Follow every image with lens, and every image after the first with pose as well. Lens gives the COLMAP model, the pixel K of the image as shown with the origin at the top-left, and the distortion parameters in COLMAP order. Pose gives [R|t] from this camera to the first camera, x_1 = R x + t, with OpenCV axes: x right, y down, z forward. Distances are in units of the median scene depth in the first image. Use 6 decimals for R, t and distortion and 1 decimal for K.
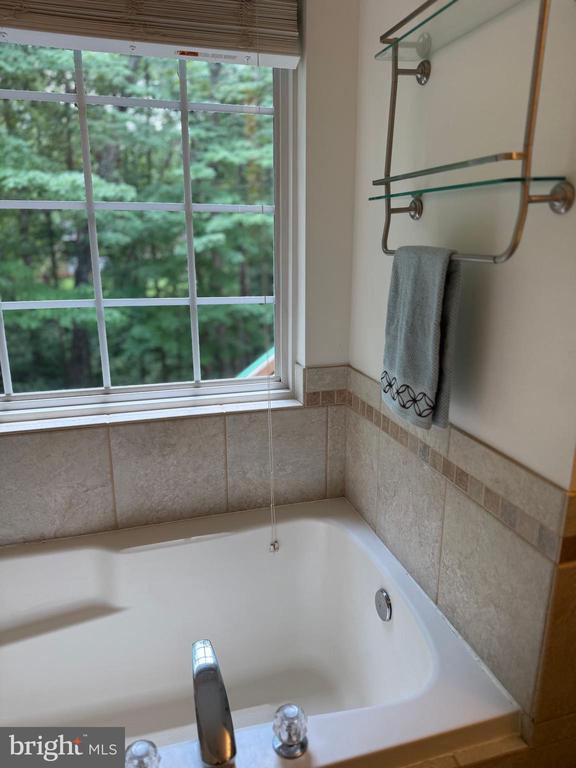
lens RADIAL K [[539.8, 0, 288.1], [0, 539.8, 386.7], [0, 0, 1]] dist [0.094752, -0.137614]
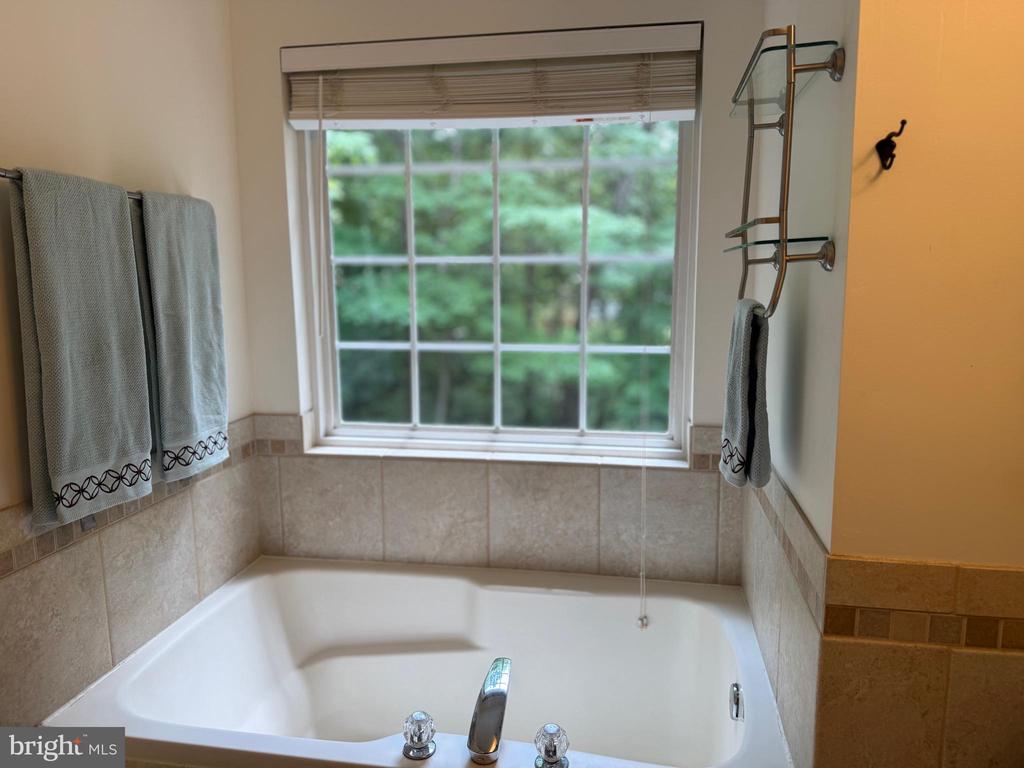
lens RADIAL K [[719.7, 0, 510.0], [0, 719.7, 382.5], [0, 0, 1]] dist [0.094752, -0.137614]
pose [[0.891510, 0.063614, -0.448513, 0.303280], [-0.116917, 0.988858, -0.092143, 0.041615], [0.437654, 0.134585, 0.889014, -0.221021]]
